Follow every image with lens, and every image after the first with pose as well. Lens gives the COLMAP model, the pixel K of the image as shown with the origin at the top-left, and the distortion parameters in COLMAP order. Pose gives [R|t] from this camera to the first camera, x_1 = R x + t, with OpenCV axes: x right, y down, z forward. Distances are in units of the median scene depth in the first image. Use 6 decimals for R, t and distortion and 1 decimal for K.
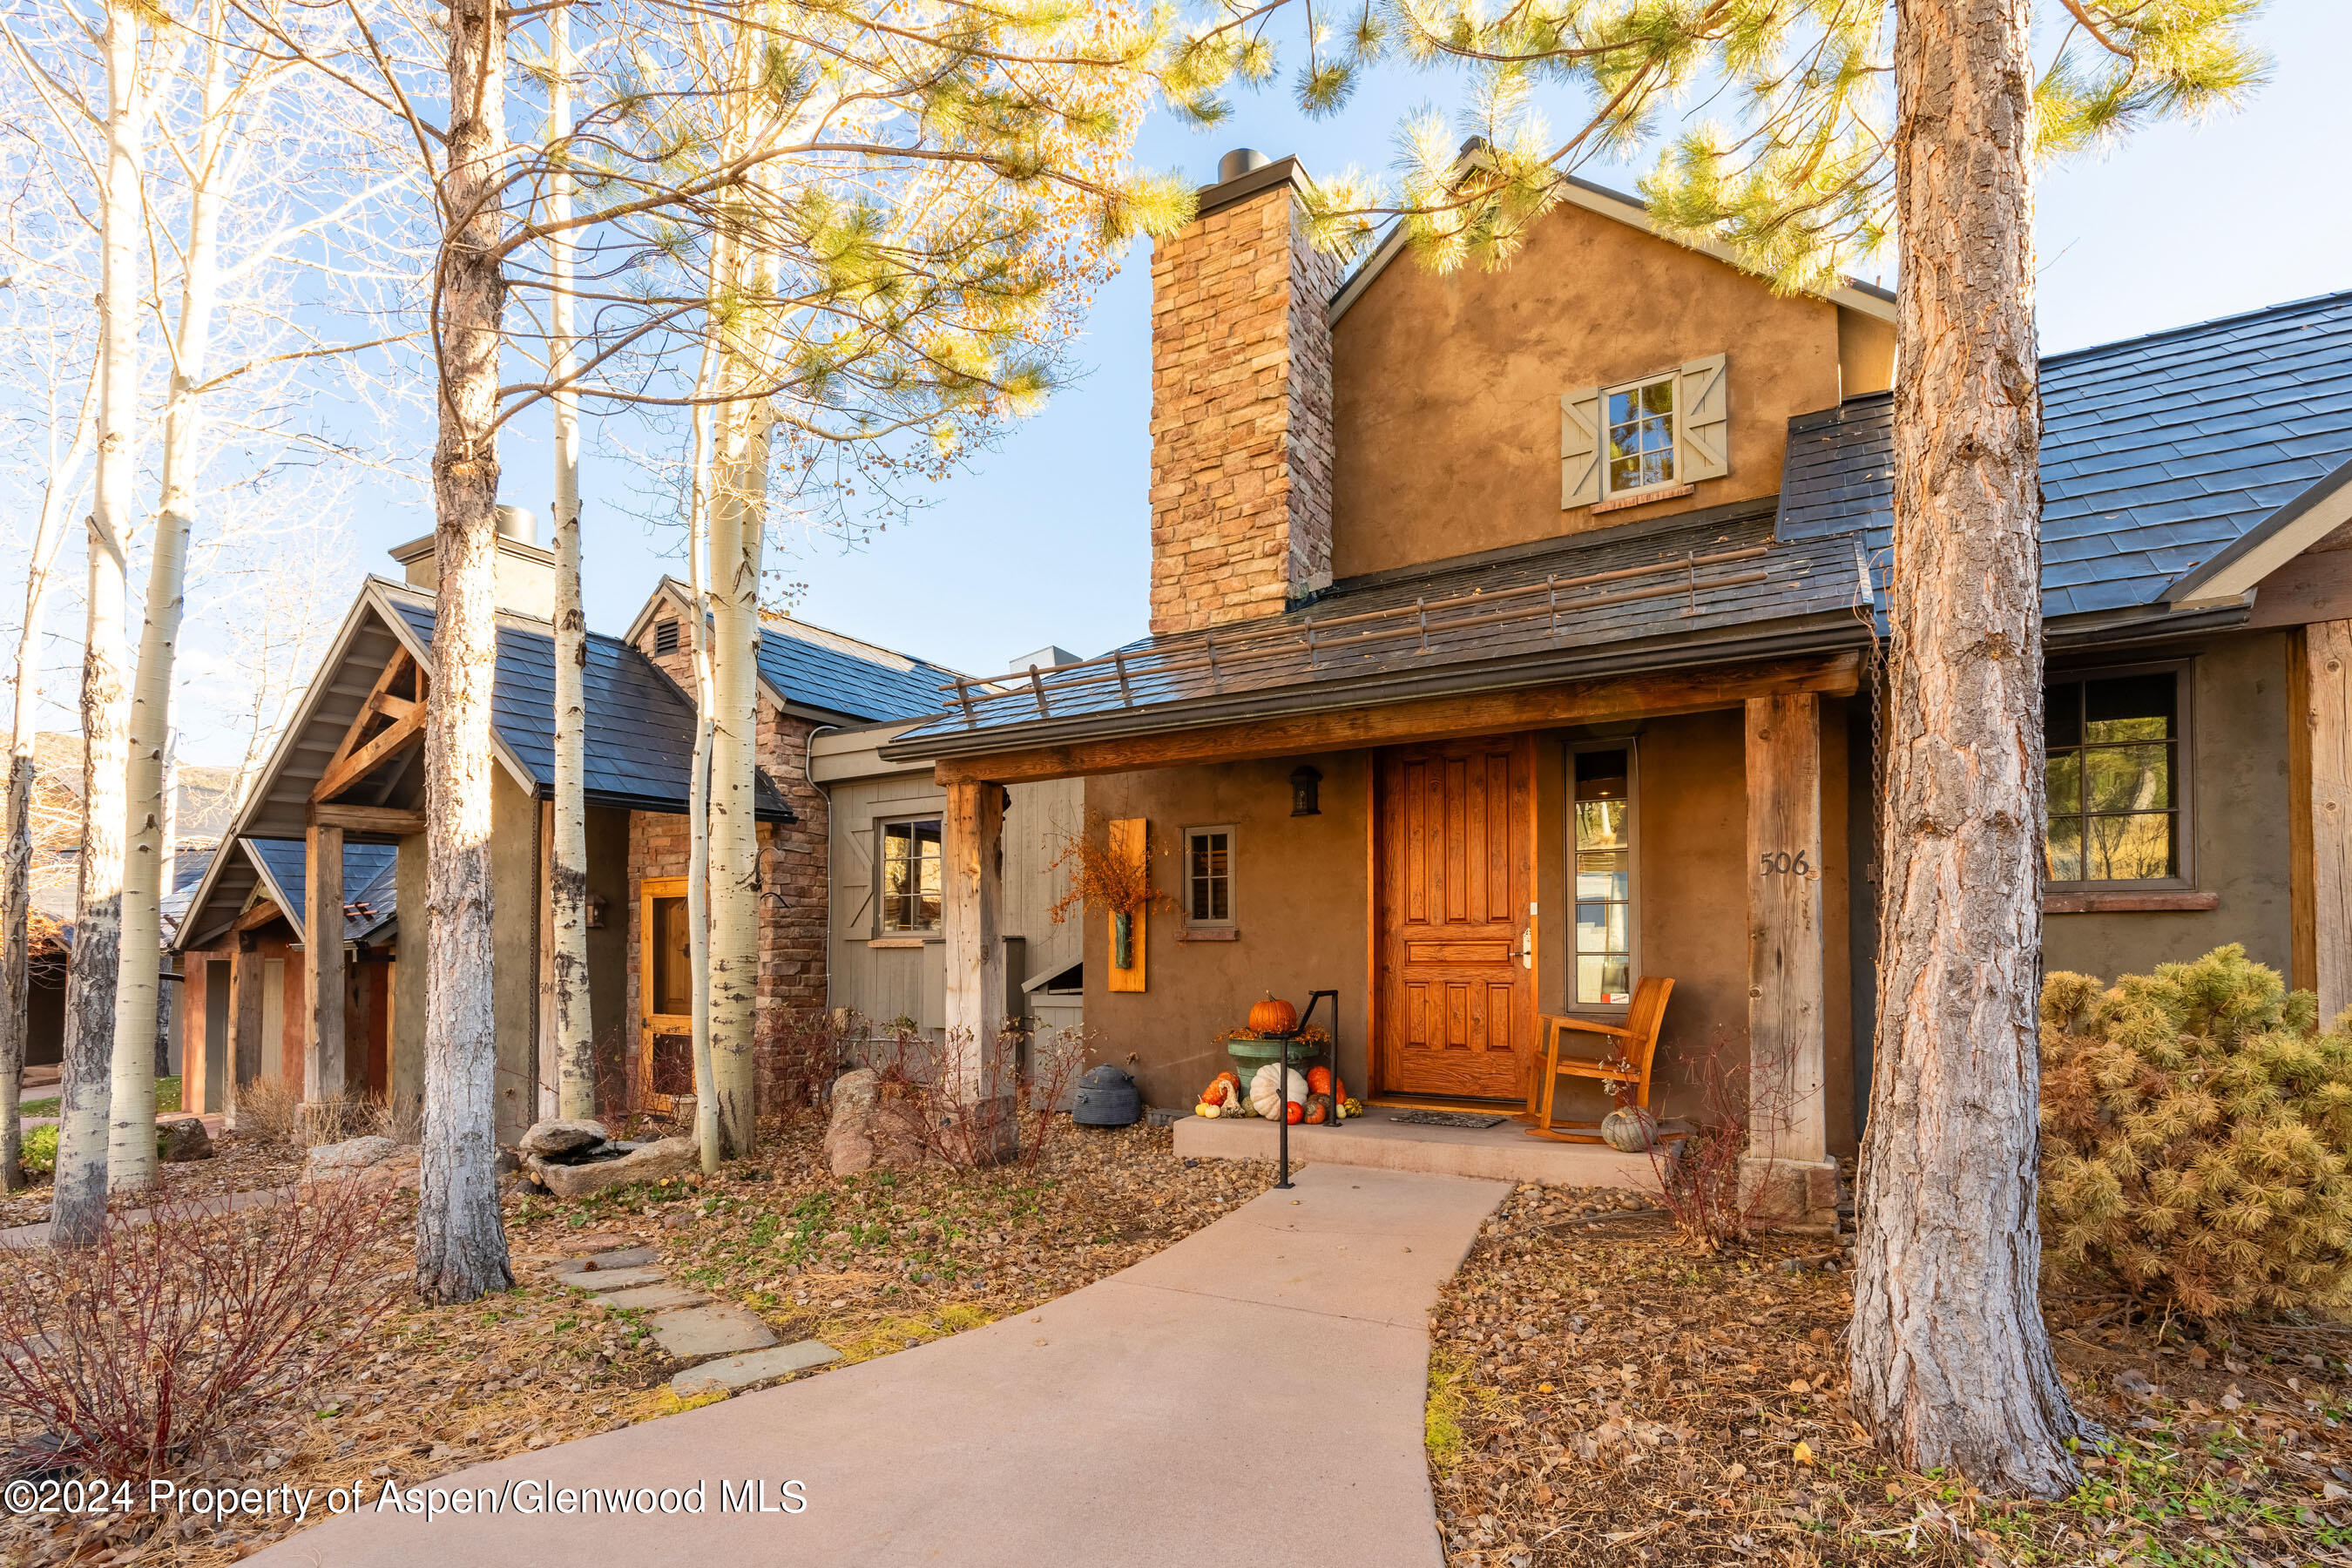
lens RADIAL K [[1095.2, 0, 1188.8], [0, 1095.2, 832.2], [0, 0, 1]] dist [-0.000621, 0.001297]
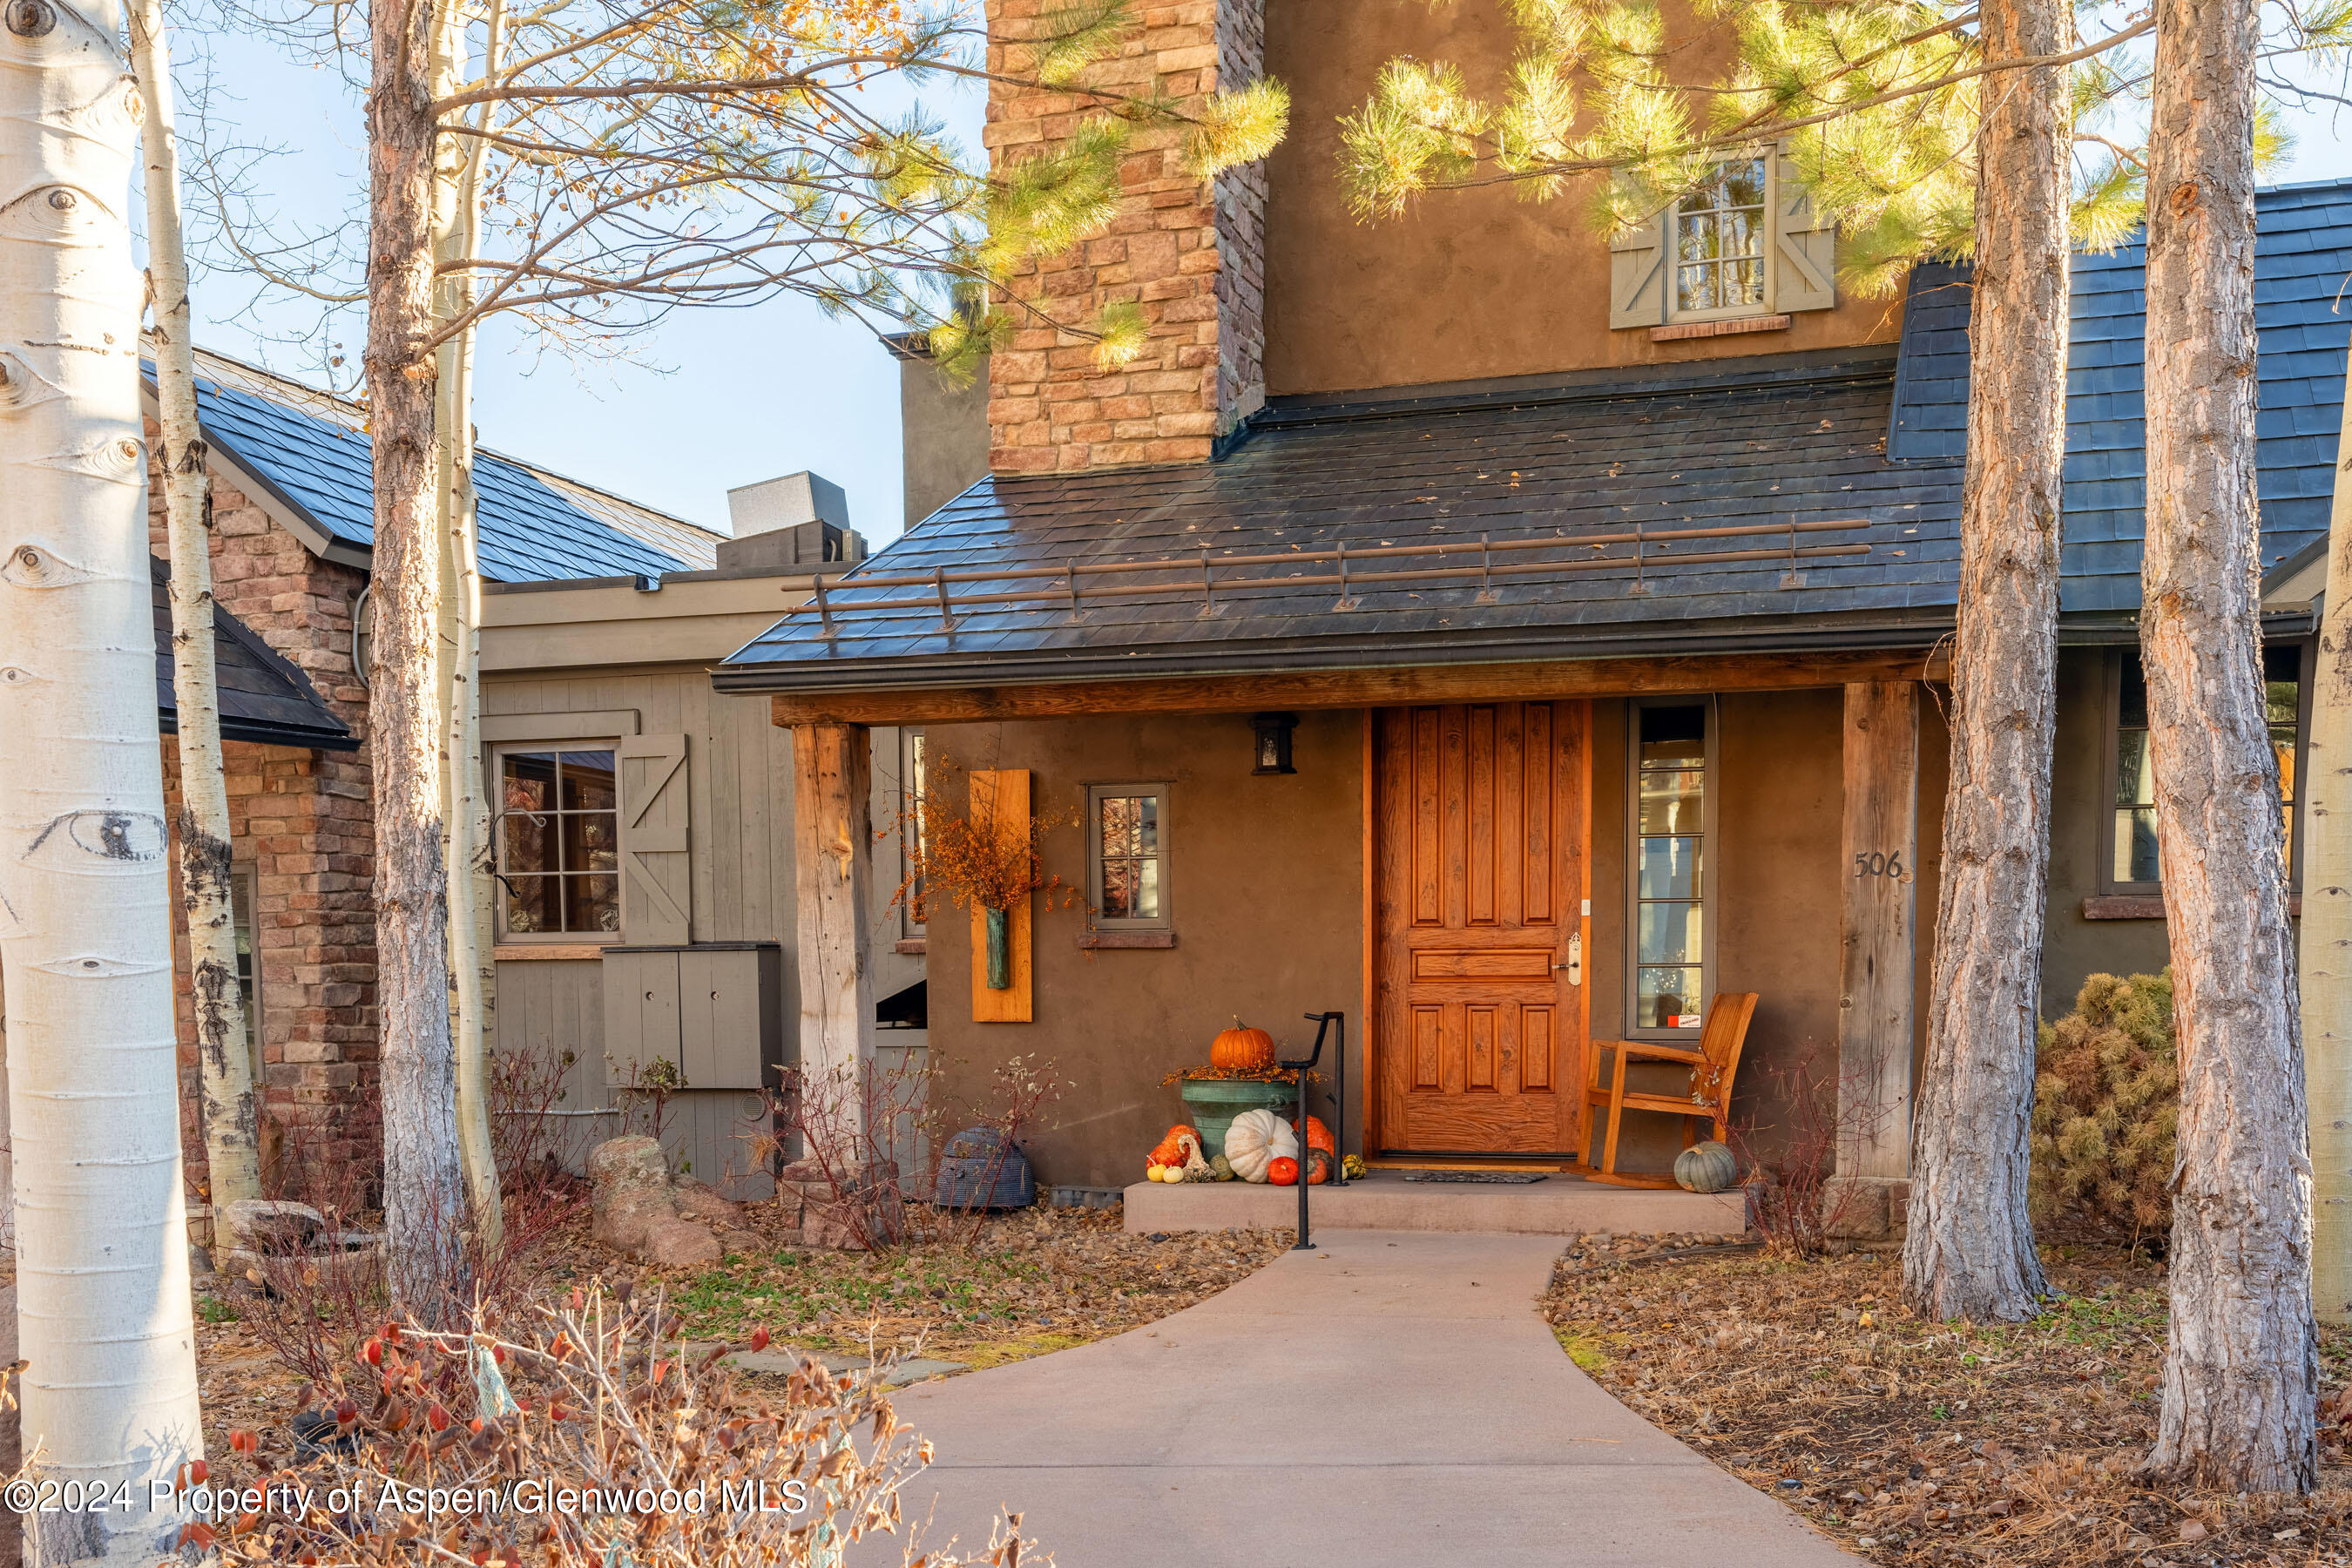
lens RADIAL K [[2365.0, 0, 1175.1], [0, 2365.0, 782.0], [0, 0, 1]] dist [0.017535, 0.000000]
pose [[0.981109, 0.017021, 0.192707, -0.322384], [-0.021706, 0.999517, 0.022228, -0.054817], [-0.192236, -0.025991, 0.981004, -0.640414]]
